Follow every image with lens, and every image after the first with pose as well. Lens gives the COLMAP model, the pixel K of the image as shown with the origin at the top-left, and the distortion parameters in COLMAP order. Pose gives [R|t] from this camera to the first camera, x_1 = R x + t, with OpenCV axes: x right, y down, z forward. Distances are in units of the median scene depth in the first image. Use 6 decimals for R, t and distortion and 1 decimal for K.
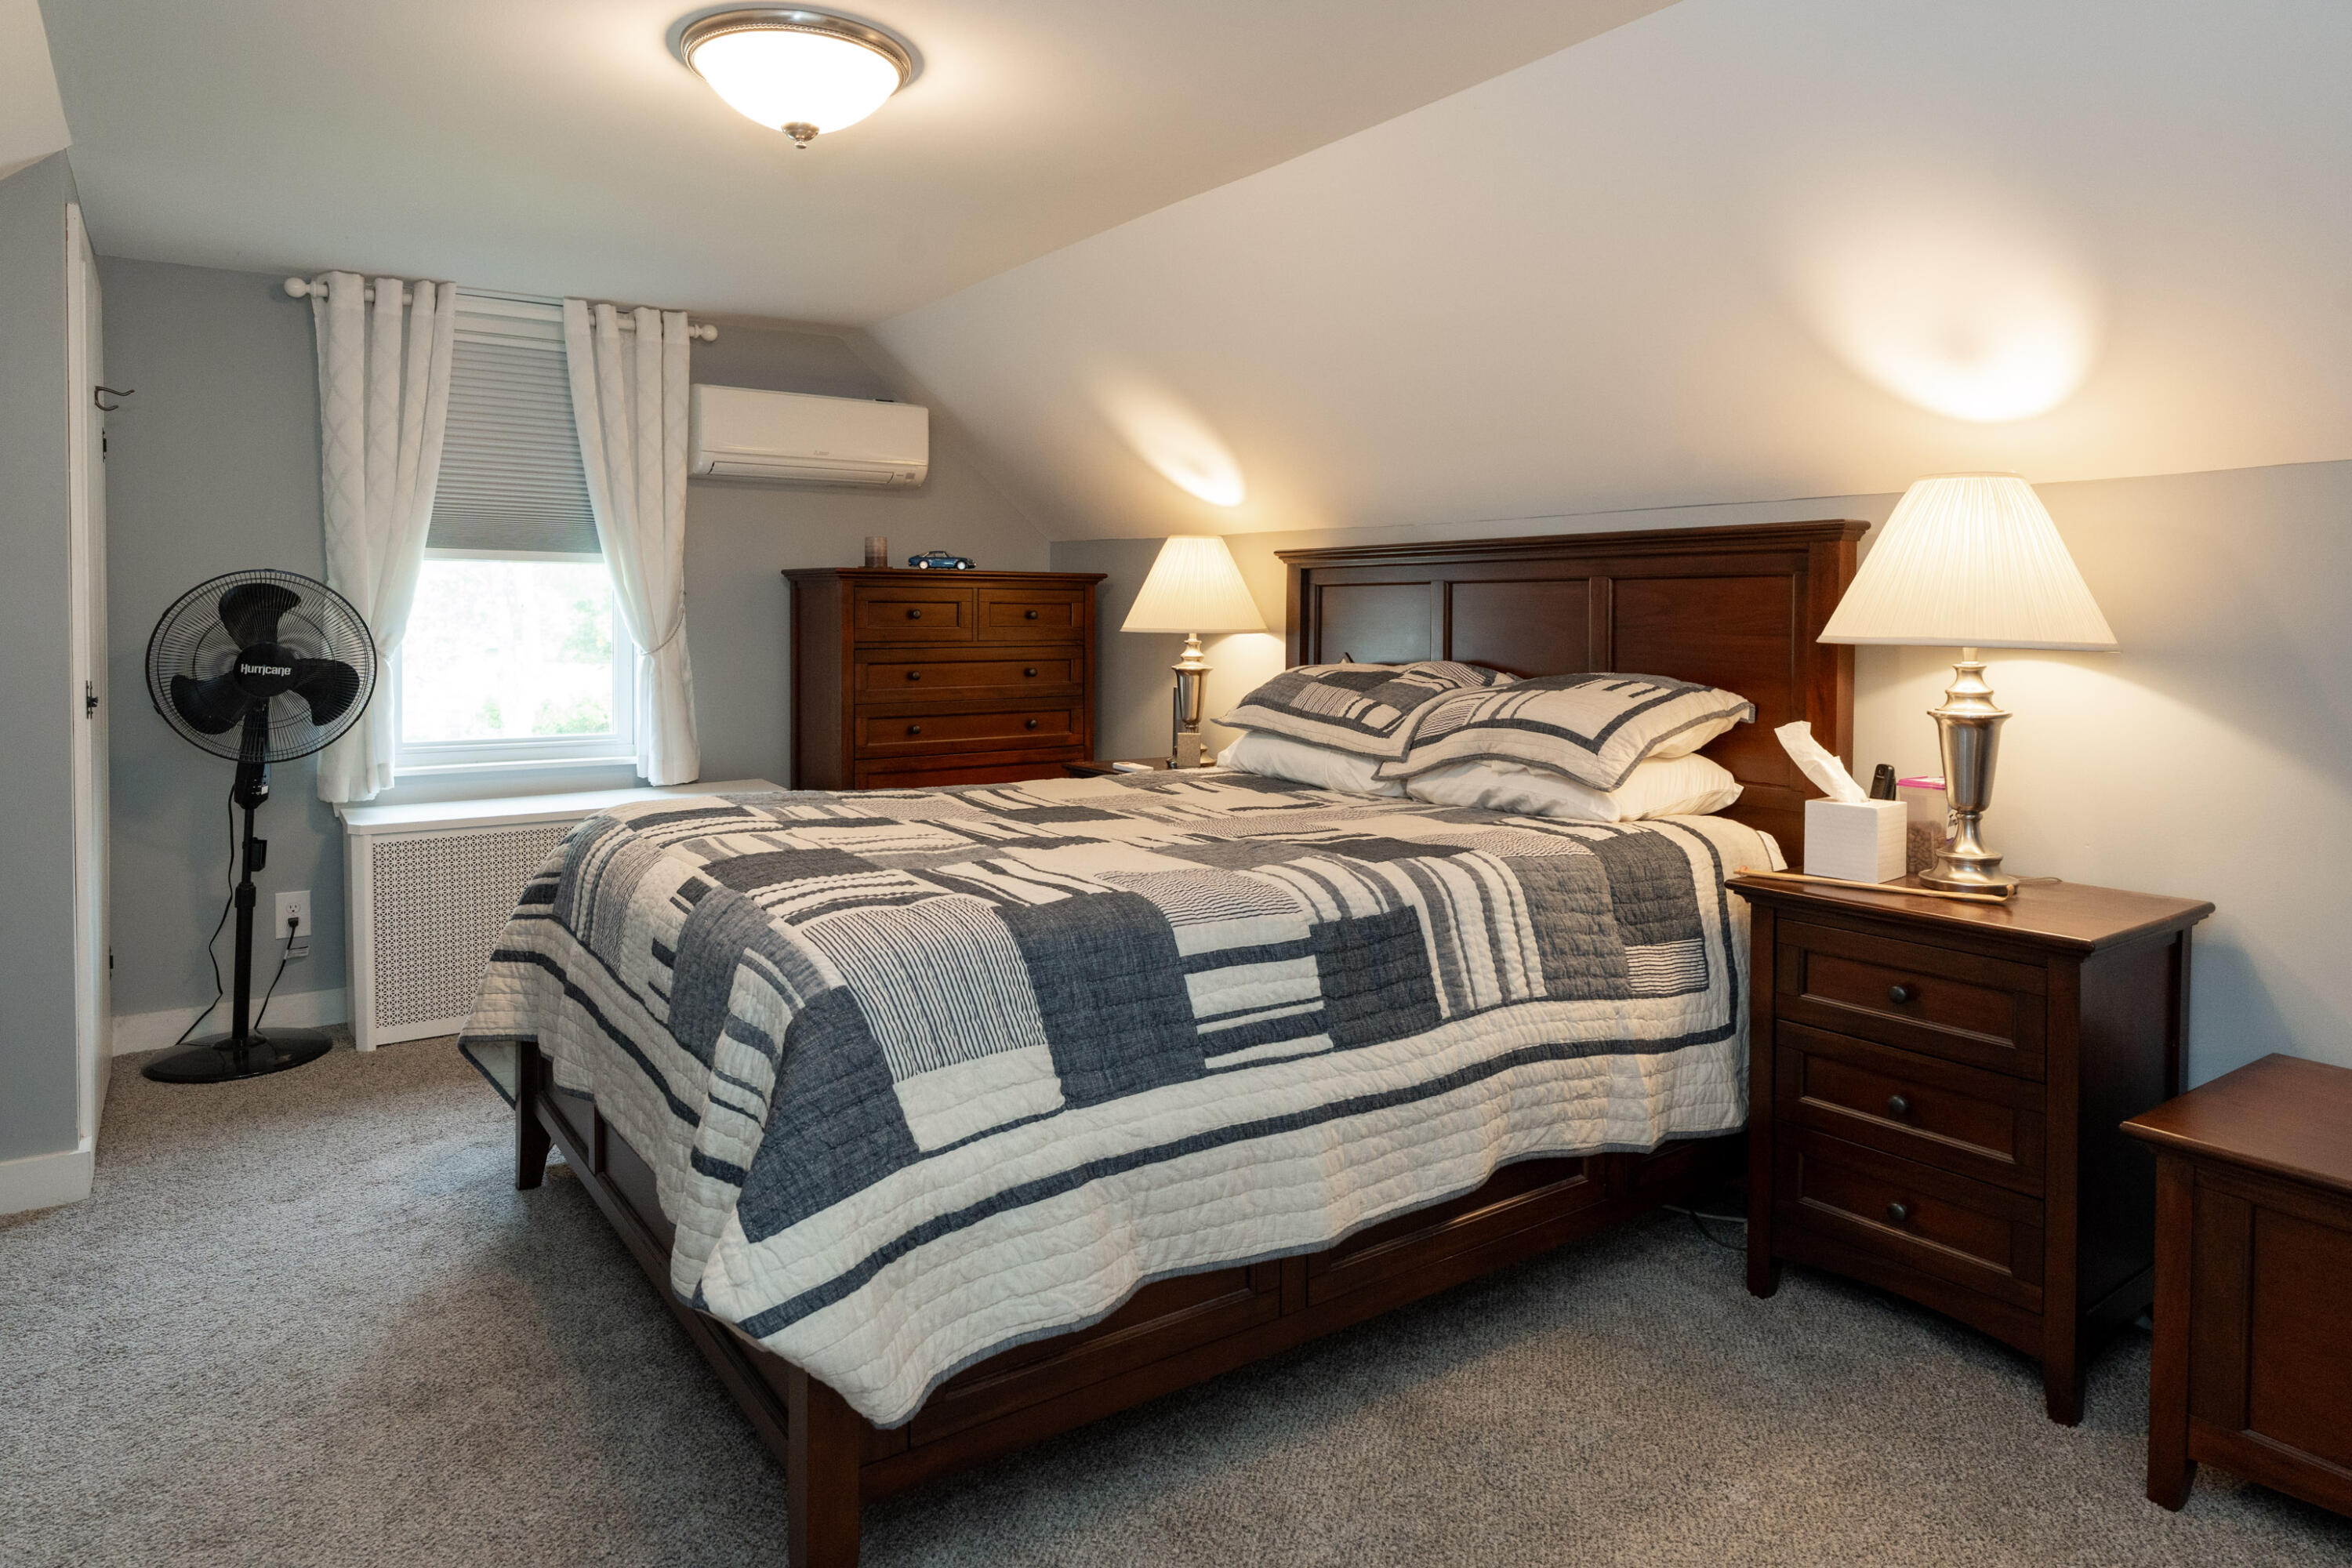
lens RADIAL K [[1444.6, 0, 1179.8], [0, 1444.6, 651.5], [0, 0, 1]] dist [-0.000256, 0.000308]
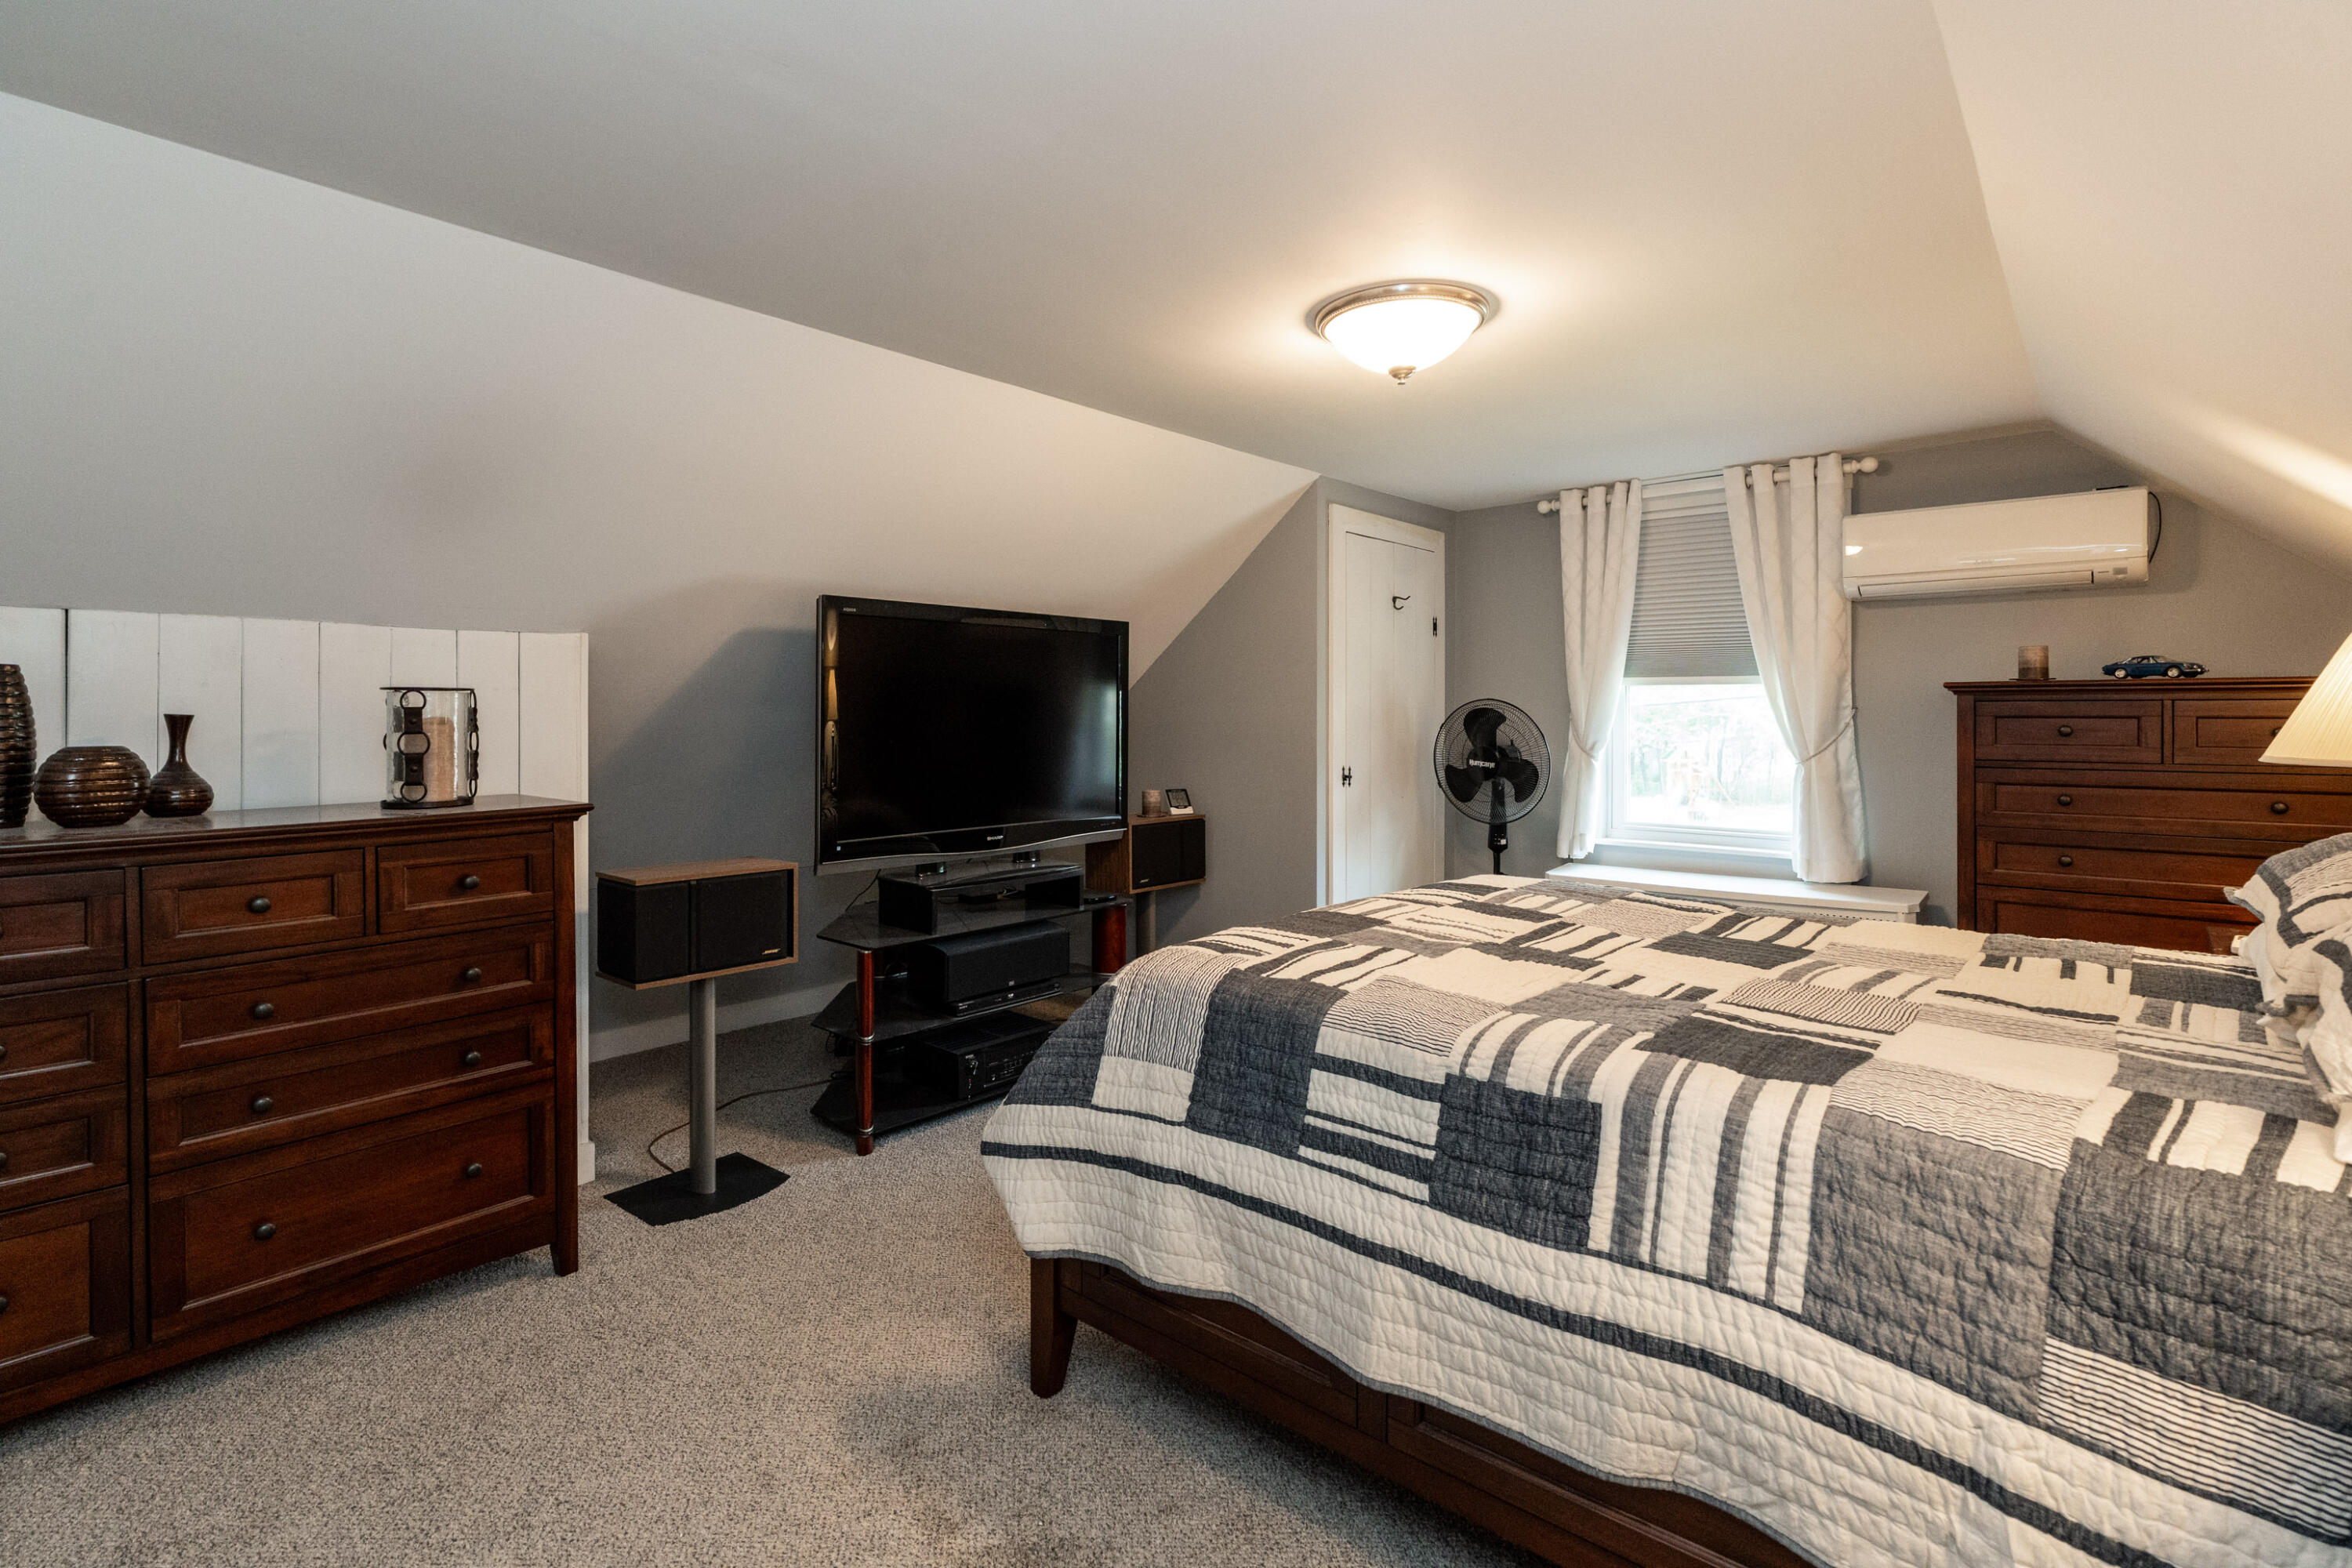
lens RADIAL K [[1165.1, 0, 1184.9], [0, 1165.1, 713.9], [0, 0, 1]] dist [-0.001762, 0.000075]
pose [[0.220249, 0.000826, -0.975443, 0.726634], [-0.021347, 0.999764, -0.003973, -0.040337], [0.975210, 0.021698, 0.220215, 0.578879]]
